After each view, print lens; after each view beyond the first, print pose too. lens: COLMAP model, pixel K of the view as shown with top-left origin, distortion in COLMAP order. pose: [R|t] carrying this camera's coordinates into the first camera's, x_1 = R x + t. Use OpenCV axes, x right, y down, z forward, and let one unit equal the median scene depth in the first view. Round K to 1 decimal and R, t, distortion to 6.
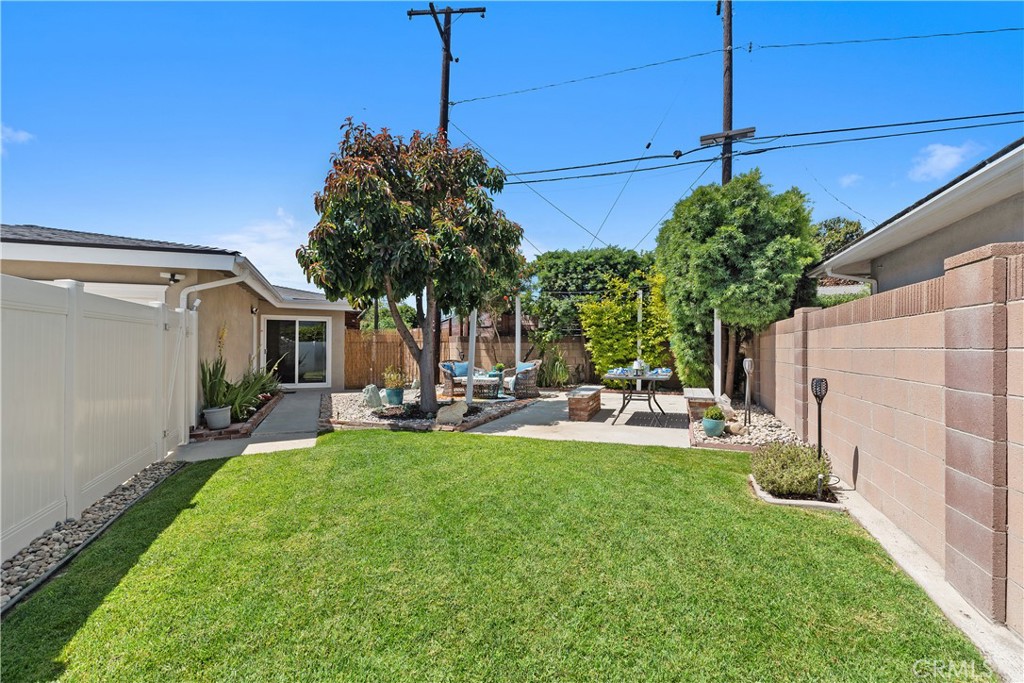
lens RADIAL K [[465.9, 0, 515.7], [0, 465.9, 340.7], [0, 0, 1]] dist [0.009471, -0.002062]
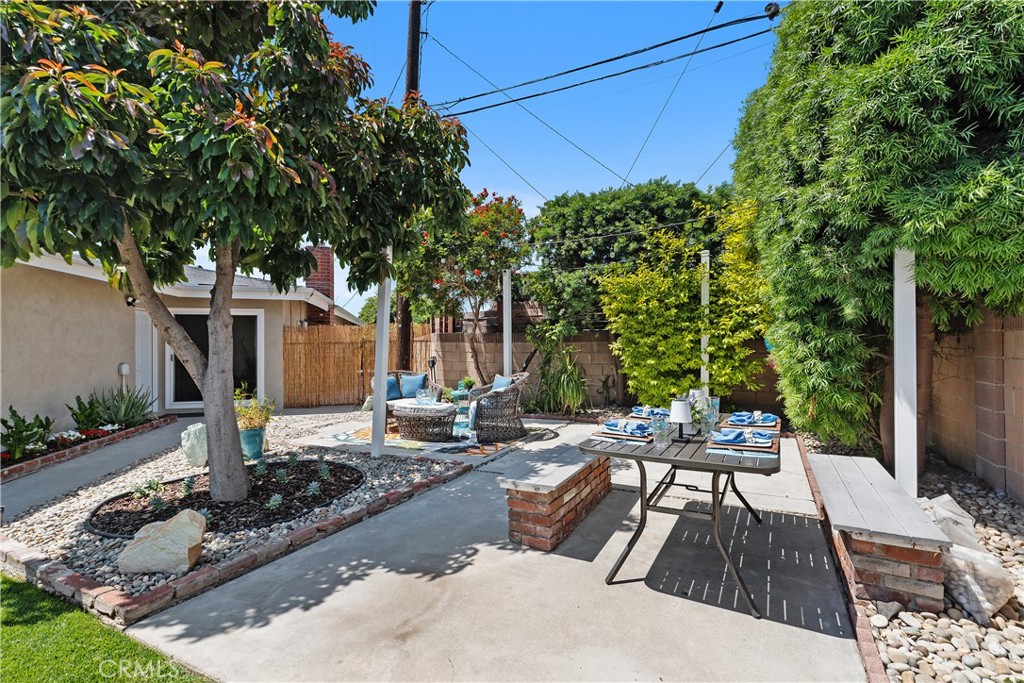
lens RADIAL K [[465.9, 0, 513.6], [0, 465.9, 336.7], [0, 0, 1]] dist [0.009471, -0.002062]
pose [[0.988307, -0.011456, -0.152044, 0.121149], [0.011842, 0.999929, 0.001638, -0.005276], [0.152014, -0.003419, 0.988372, 0.401300]]
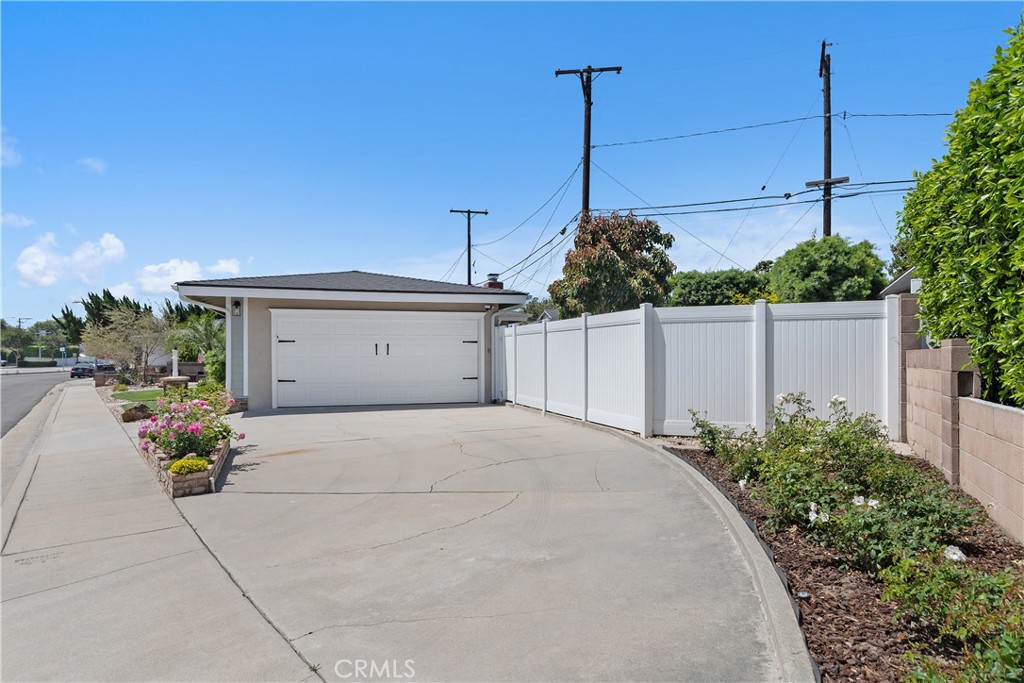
lens RADIAL K [[663.9, 0, 506.6], [0, 663.9, 349.1], [0, 0, 1]] dist [0.008310, 0.000822]
pose [[0.997185, -0.008401, -0.074512, -0.291185], [0.008311, 0.999964, -0.001518, 0.013791], [0.074522, 0.000895, 0.997219, -0.883472]]
